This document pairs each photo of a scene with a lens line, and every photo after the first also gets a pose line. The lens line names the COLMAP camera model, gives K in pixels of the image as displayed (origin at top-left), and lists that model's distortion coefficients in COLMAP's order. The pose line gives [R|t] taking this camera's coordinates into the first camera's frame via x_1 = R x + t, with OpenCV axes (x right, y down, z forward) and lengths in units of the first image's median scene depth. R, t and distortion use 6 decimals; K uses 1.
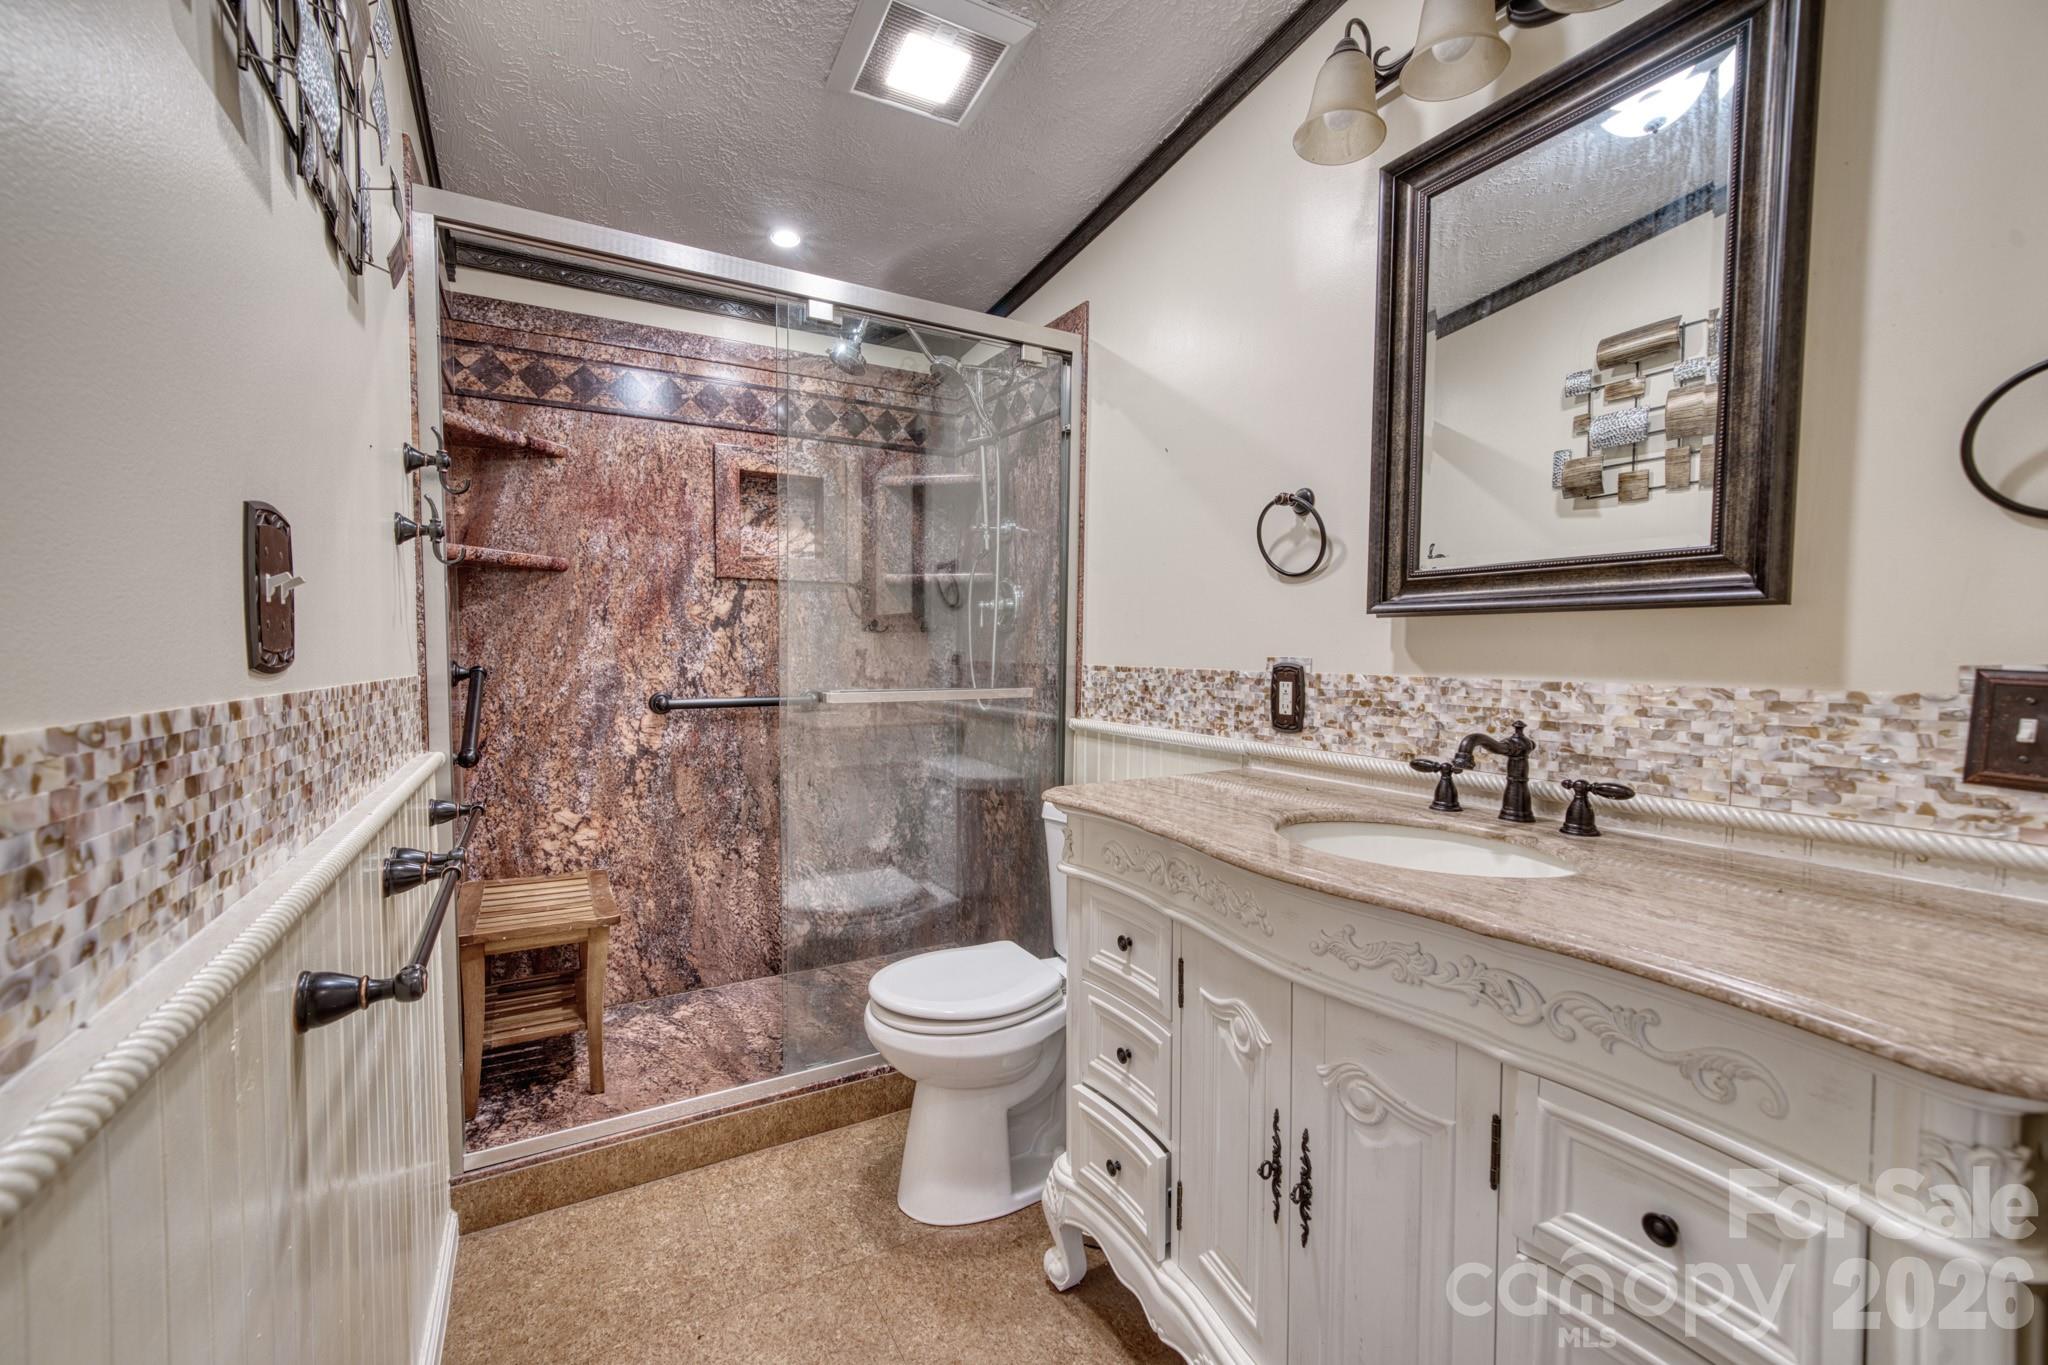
lens RADIAL K [[845.2, 0, 1025.0], [0, 845.2, 687.6], [0, 0, 1]] dist [0.003601, 0.000739]
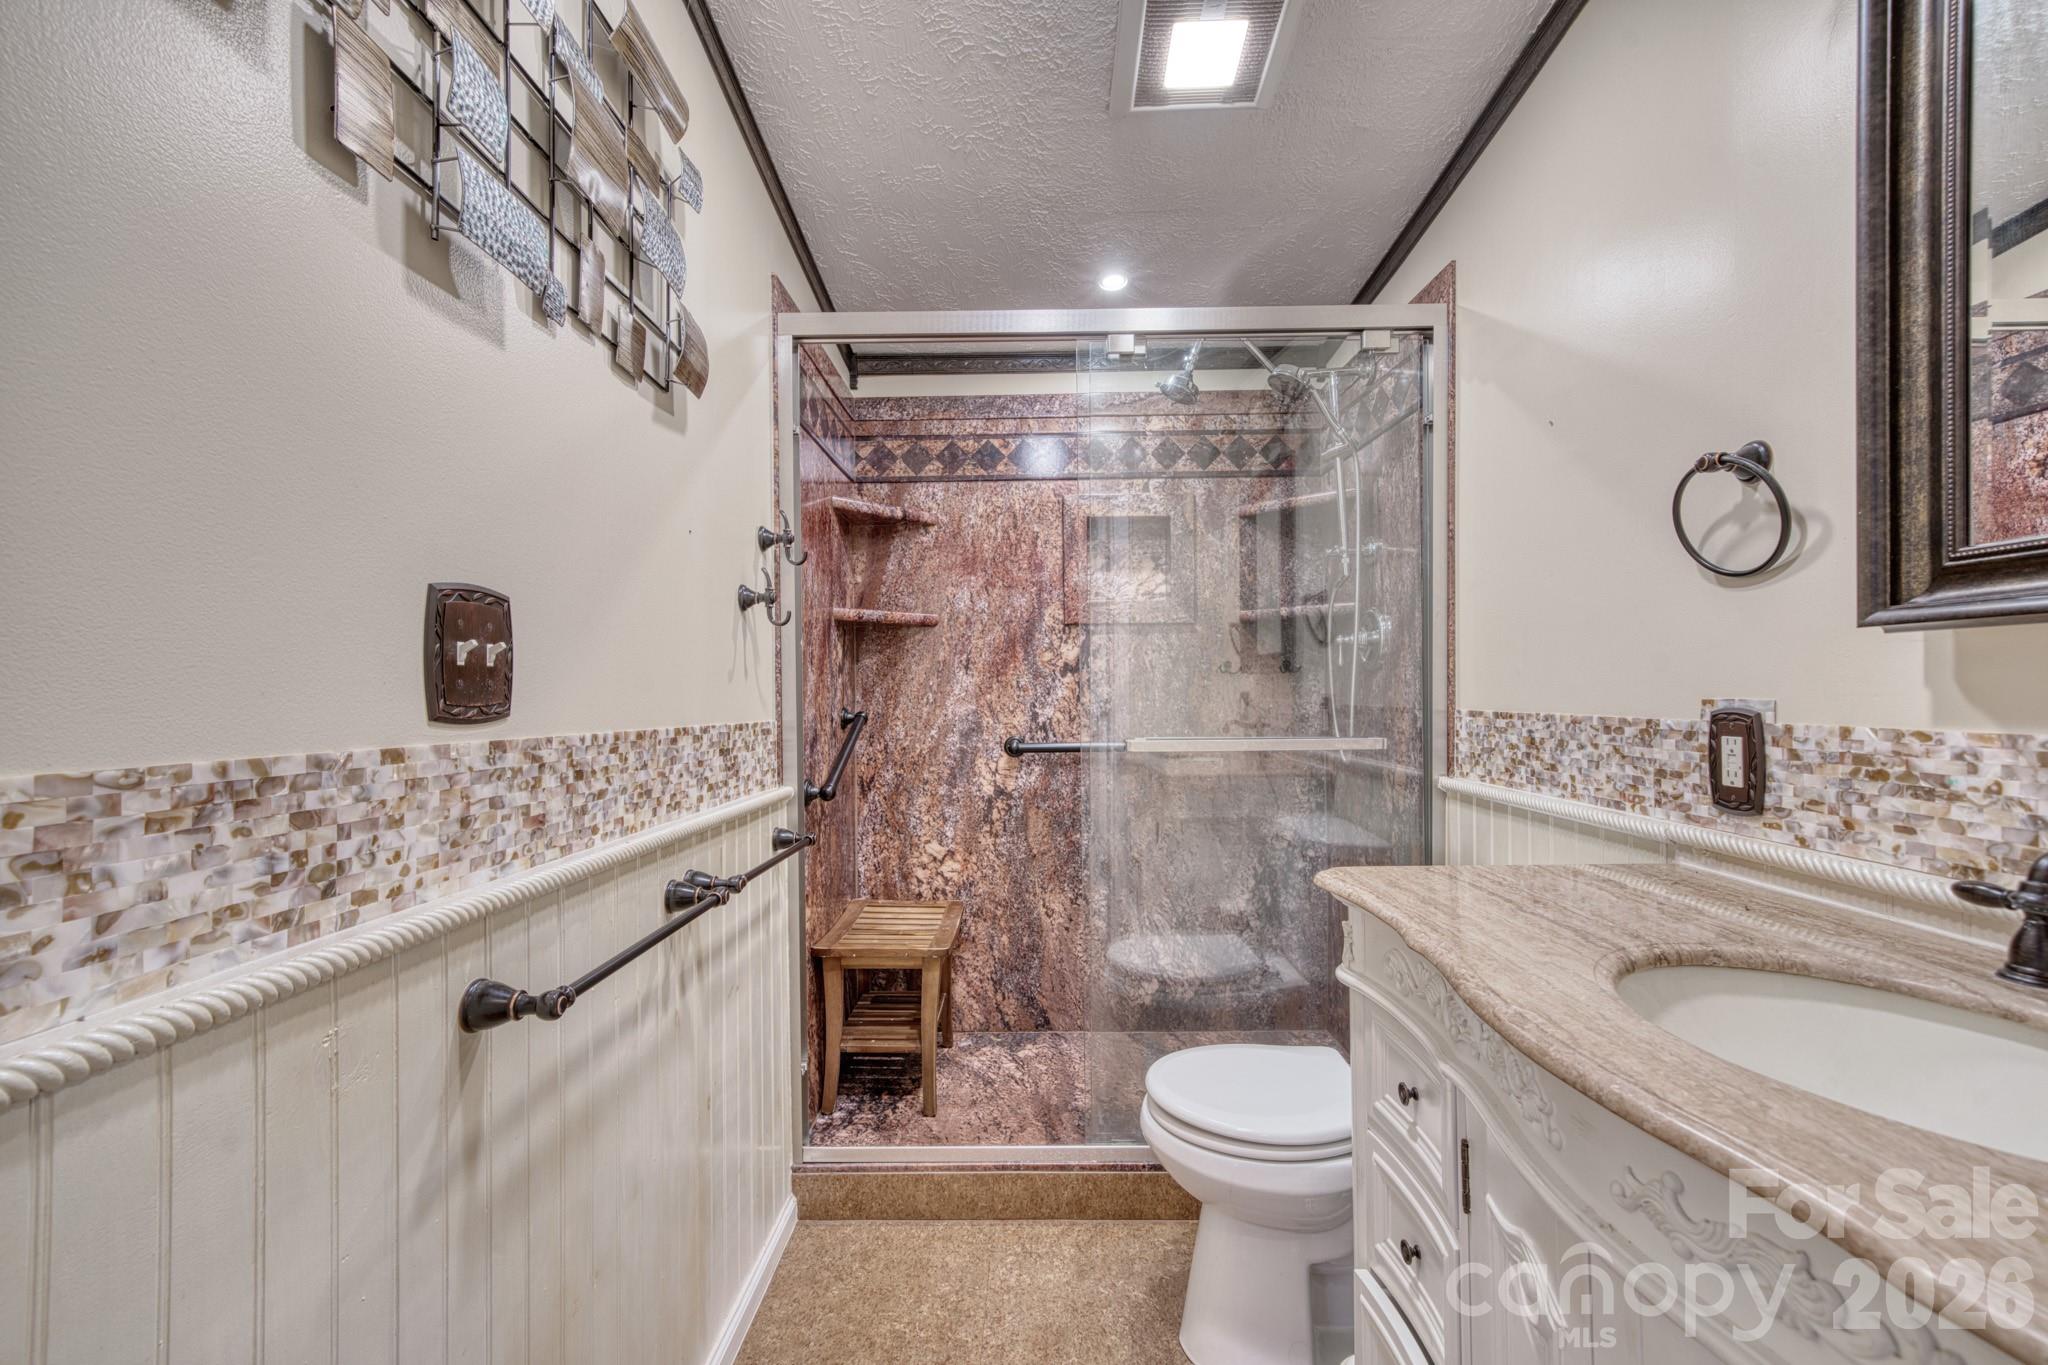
lens RADIAL K [[845.2, 0, 1025.0], [0, 845.2, 687.6], [0, 0, 1]] dist [0.003601, 0.000739]
pose [[0.861829, -0.014996, -0.506978, 0.125397], [-0.010207, 0.998848, -0.046897, -0.006225], [0.507097, 0.045592, 0.860682, 0.112779]]
